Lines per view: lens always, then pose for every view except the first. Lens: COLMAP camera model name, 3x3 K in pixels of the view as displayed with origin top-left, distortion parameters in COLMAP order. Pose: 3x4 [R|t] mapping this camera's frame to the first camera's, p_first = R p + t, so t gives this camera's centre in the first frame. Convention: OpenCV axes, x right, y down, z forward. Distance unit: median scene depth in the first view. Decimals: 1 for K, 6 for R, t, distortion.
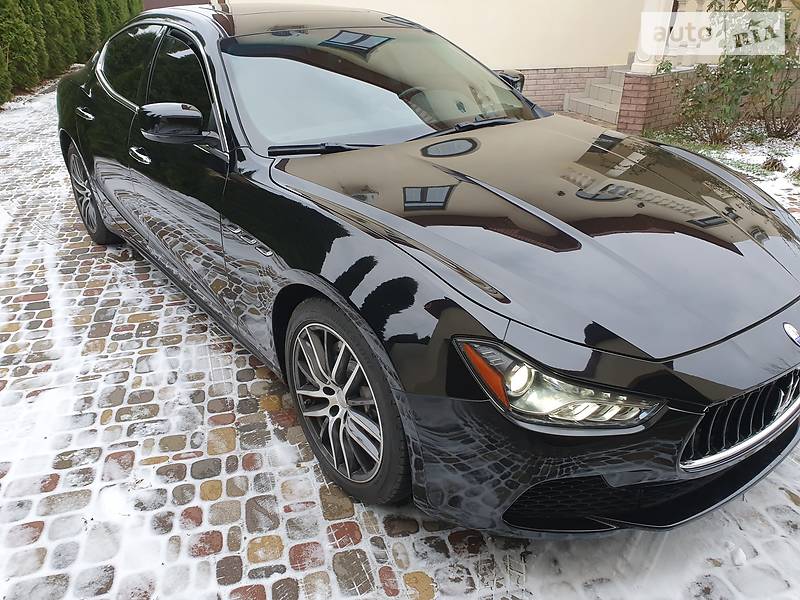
lens RADIAL K [[635.1, 0, 400.0], [0, 635.1, 280.5], [0, 0, 1]] dist [0.000290, 0.033292]
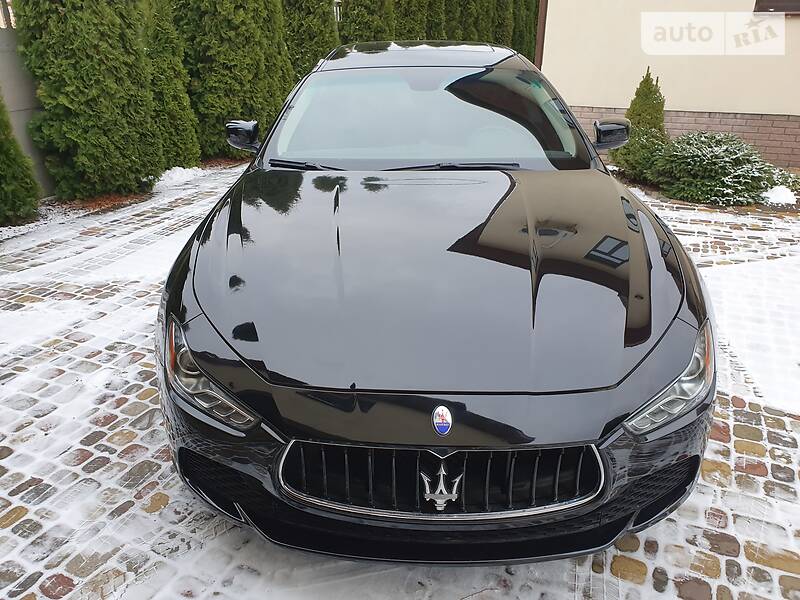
lens RADIAL K [[635.1, 0, 397.4], [0, 635.1, 288.0], [0, 0, 1]] dist [0.000290, 0.033292]
pose [[0.782815, 0.244483, -0.572214, 0.938717], [-0.261109, 0.963766, 0.054568, -0.119042], [0.564821, 0.106694, 0.818287, 0.166245]]
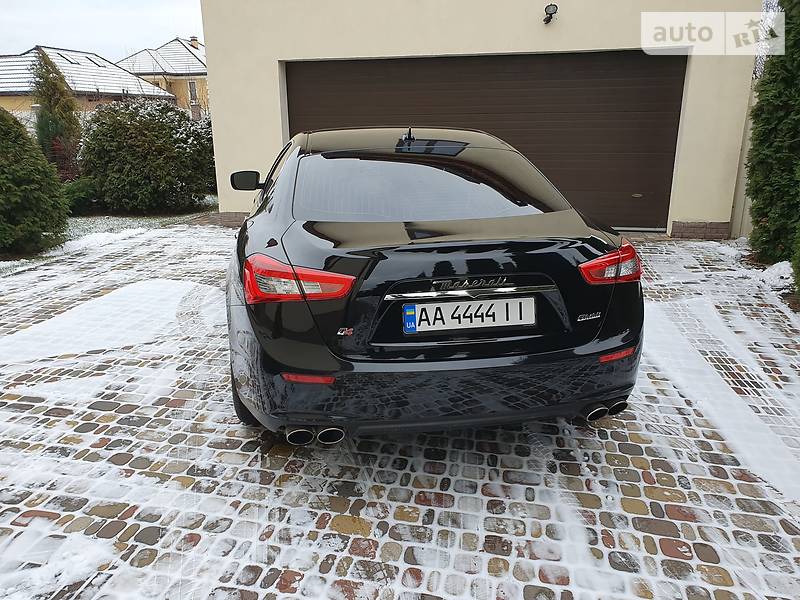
lens RADIAL K [[635.1, 0, 382.5], [0, 635.1, 287.7], [0, 0, 1]] dist [0.000290, 0.033292]
pose [[-0.874501, -0.112643, 0.471762, -1.429973], [0.218937, 0.776250, 0.591187, -1.629357], [-0.432799, 0.620280, -0.654170, 3.529847]]
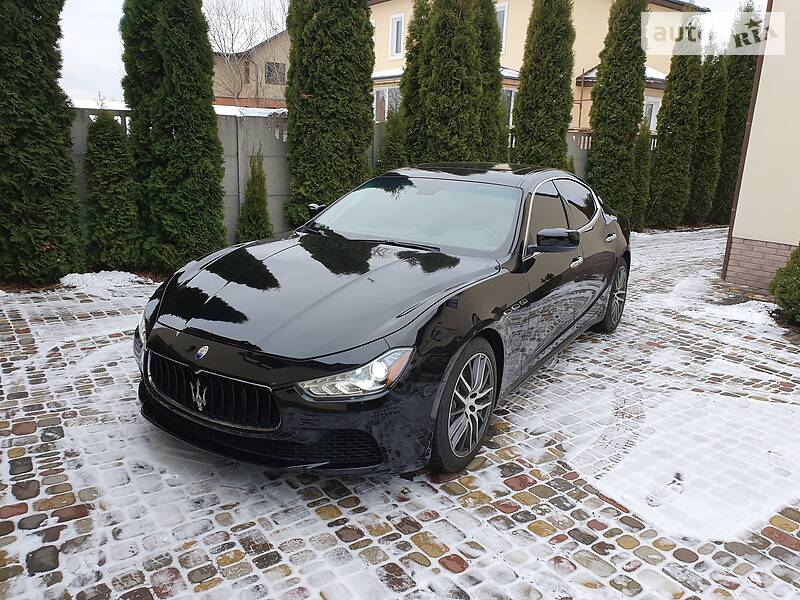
lens RADIAL K [[635.1, 0, 400.8], [0, 635.1, 292.4], [0, 0, 1]] dist [0.000290, 0.033292]
pose [[0.354848, 0.236669, -0.904473, 1.998011], [-0.427486, 0.901449, 0.068163, -0.341298], [0.831468, 0.362462, 0.421050, 0.614764]]
